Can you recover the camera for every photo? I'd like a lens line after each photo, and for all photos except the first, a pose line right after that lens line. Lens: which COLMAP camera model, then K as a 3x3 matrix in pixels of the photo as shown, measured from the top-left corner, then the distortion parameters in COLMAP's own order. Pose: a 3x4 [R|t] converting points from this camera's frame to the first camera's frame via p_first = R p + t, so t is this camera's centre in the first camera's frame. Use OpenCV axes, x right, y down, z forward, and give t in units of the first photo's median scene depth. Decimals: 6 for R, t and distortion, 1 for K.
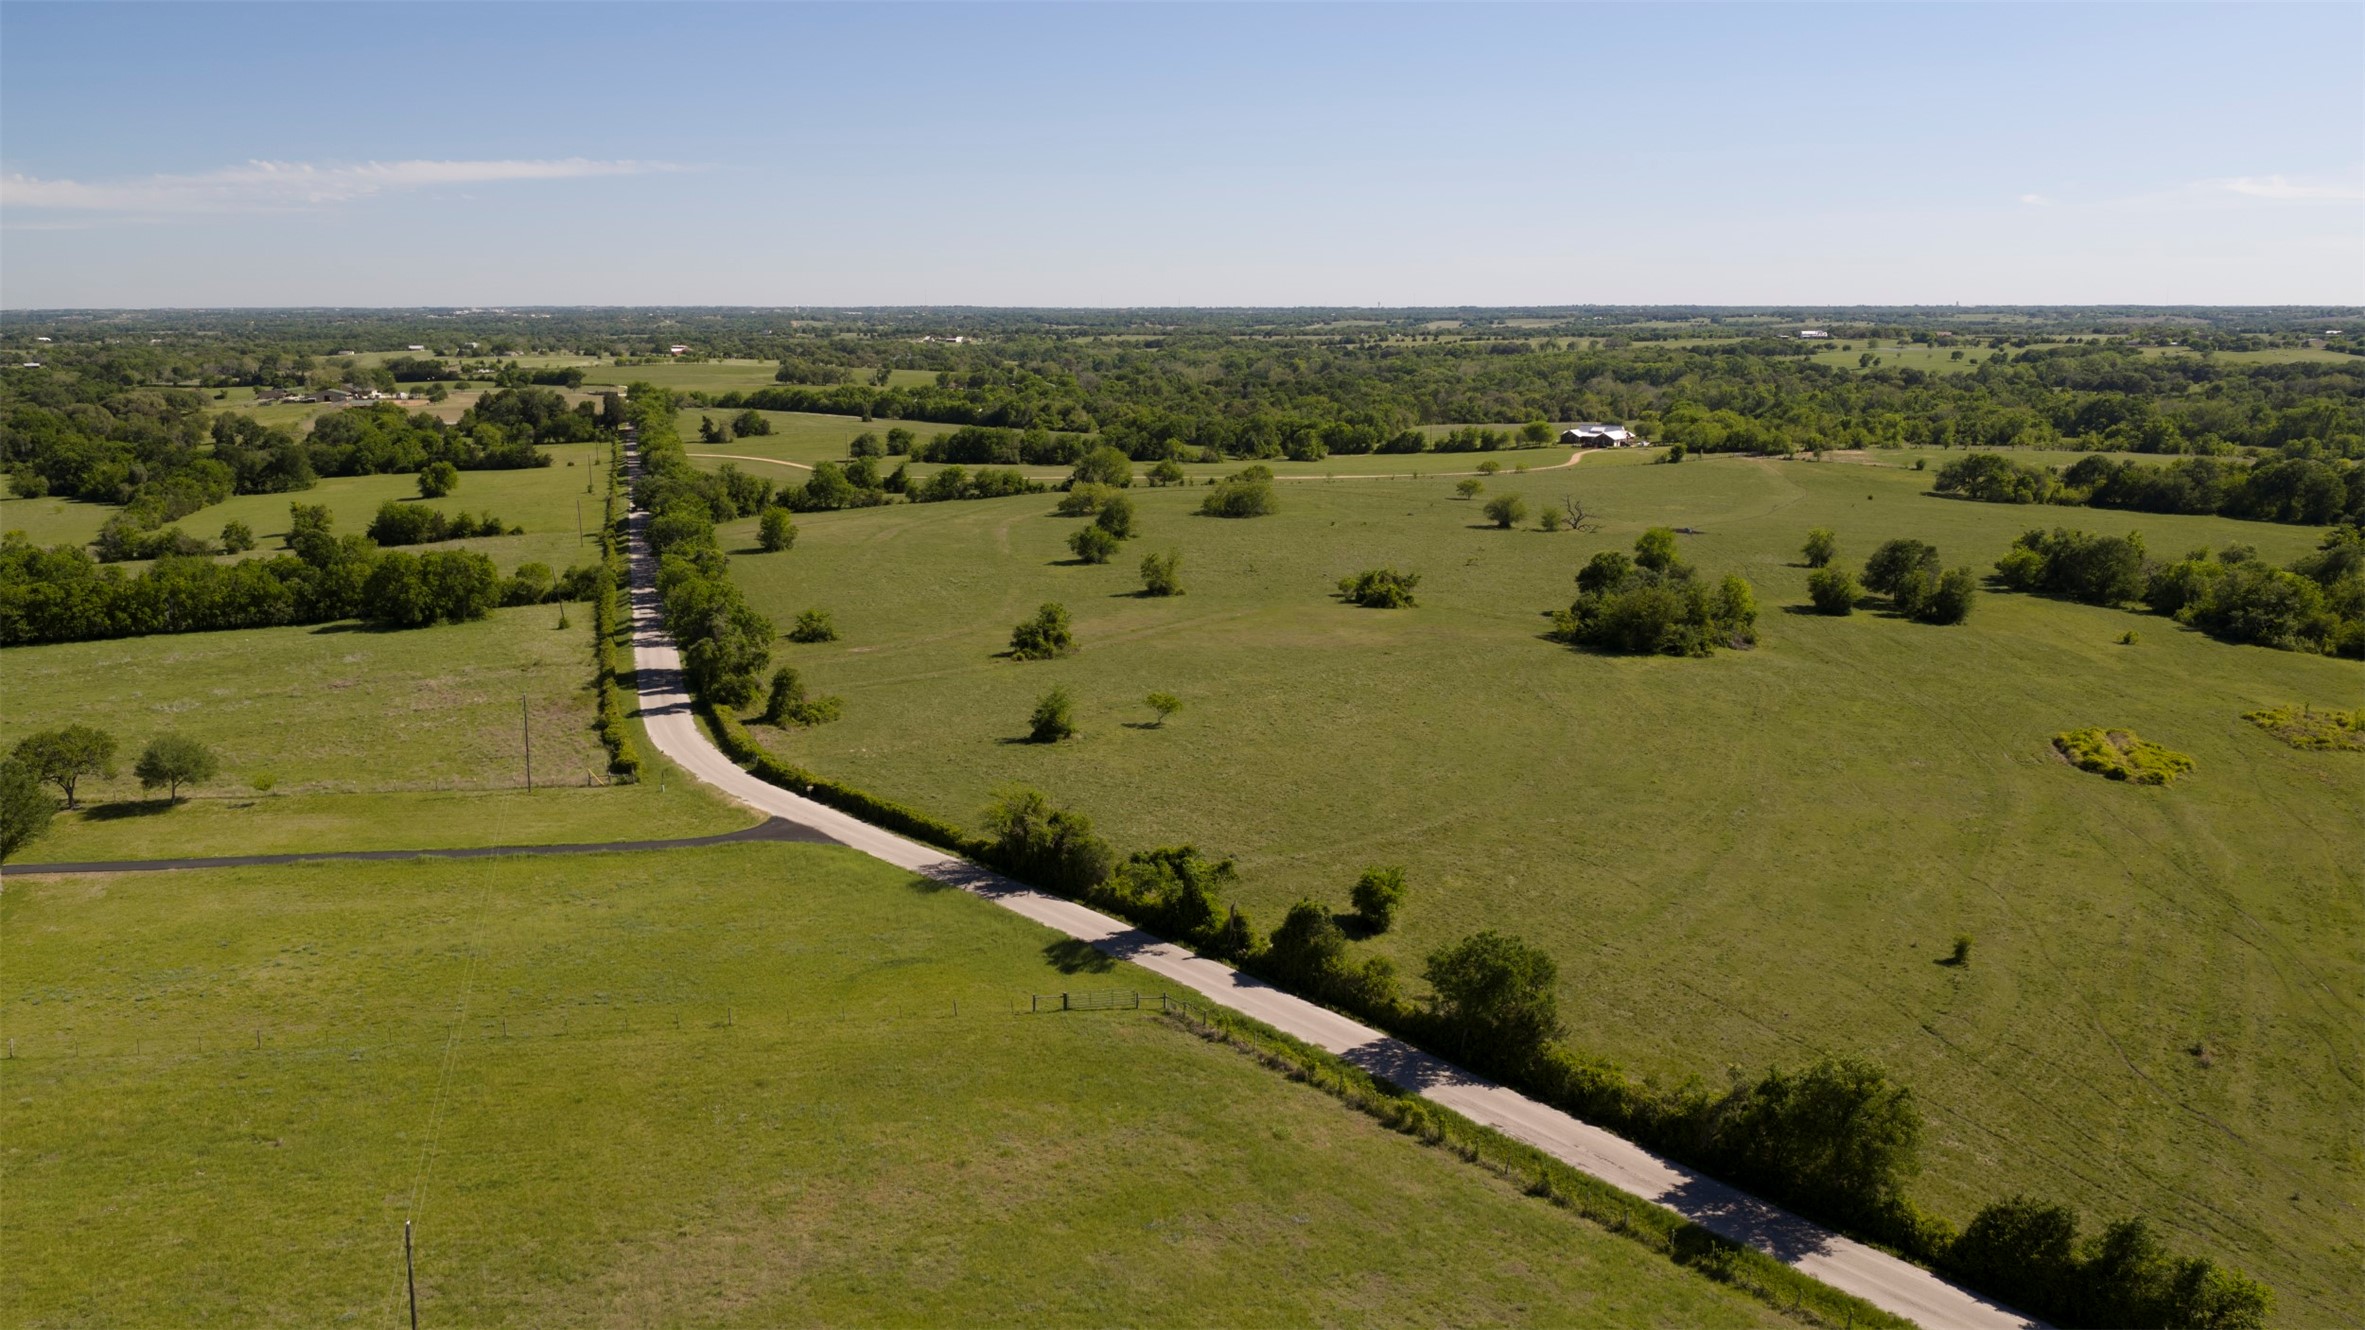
lens RADIAL K [[1947.4, 0, 1179.2], [0, 1947.4, 665.5], [0, 0, 1]] dist [0.001999, -0.017570]
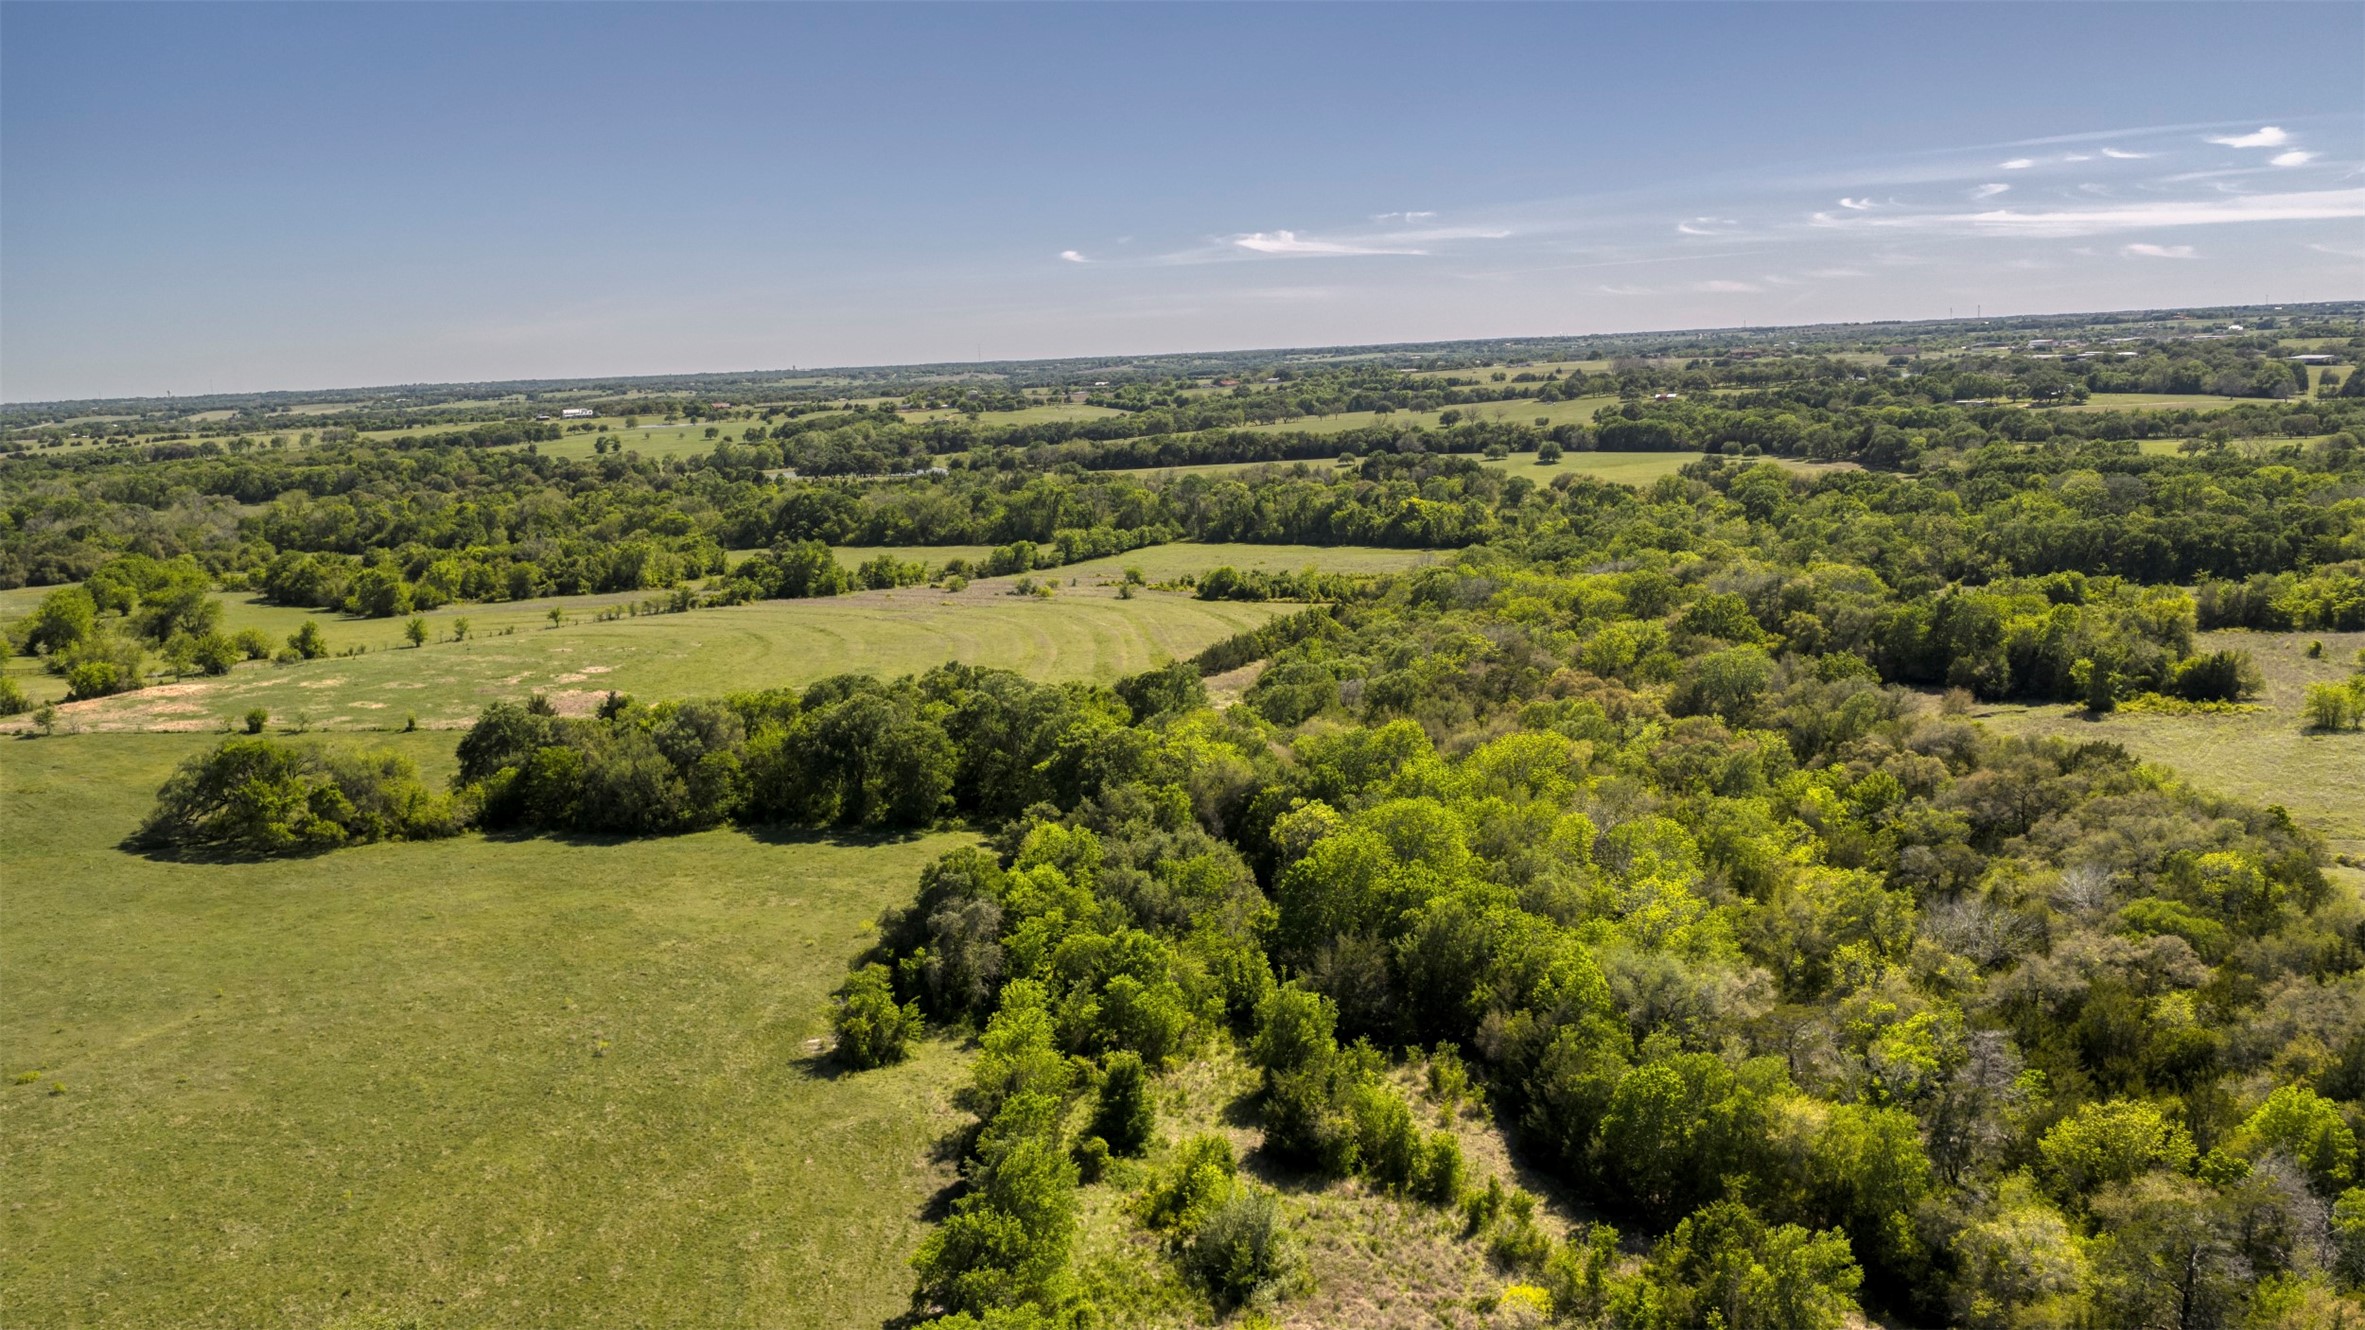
lens RADIAL K [[1947.4, 0, 1189.3], [0, 1947.4, 667.8], [0, 0, 1]] dist [0.001999, -0.017570]
pose [[0.844563, -0.118868, 0.522096, 0.132119], [0.136629, 0.990612, 0.004521, -0.035331], [-0.517732, 0.067515, 0.852875, 0.182908]]
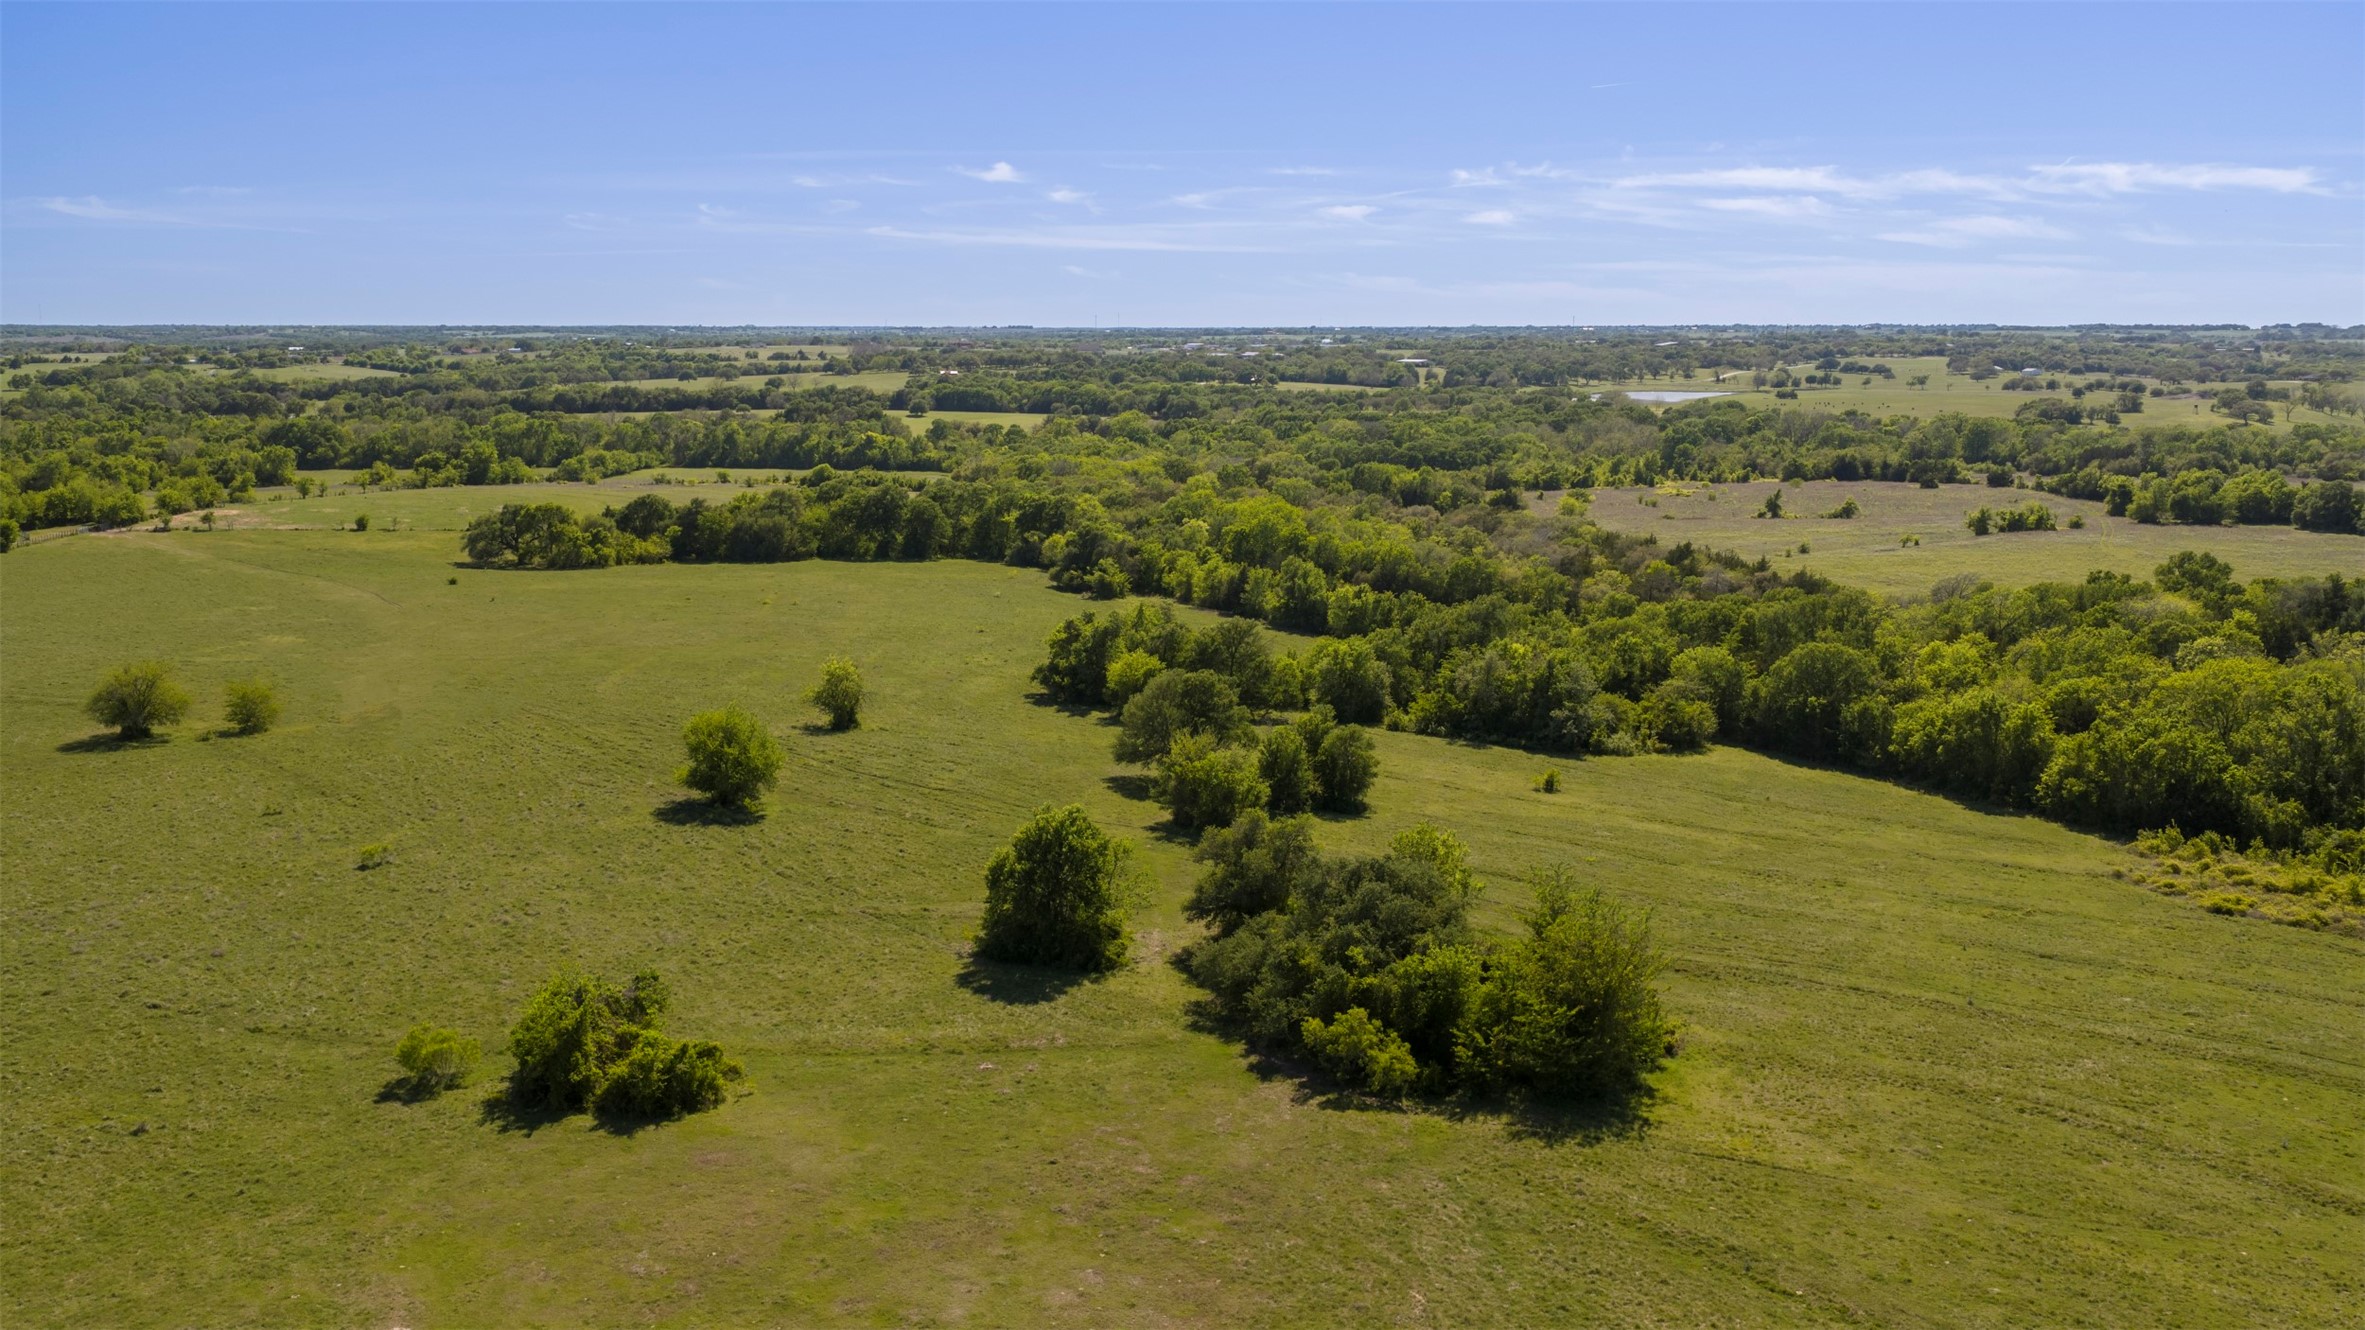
lens RADIAL K [[1947.4, 0, 1181.2], [0, 1947.4, 660.3], [0, 0, 1]] dist [0.001999, -0.017570]
pose [[0.539893, -0.136338, 0.830619, -0.024046], [0.146664, 0.986937, 0.066666, -0.023162], [-0.828858, 0.085830, 0.552836, 0.146175]]
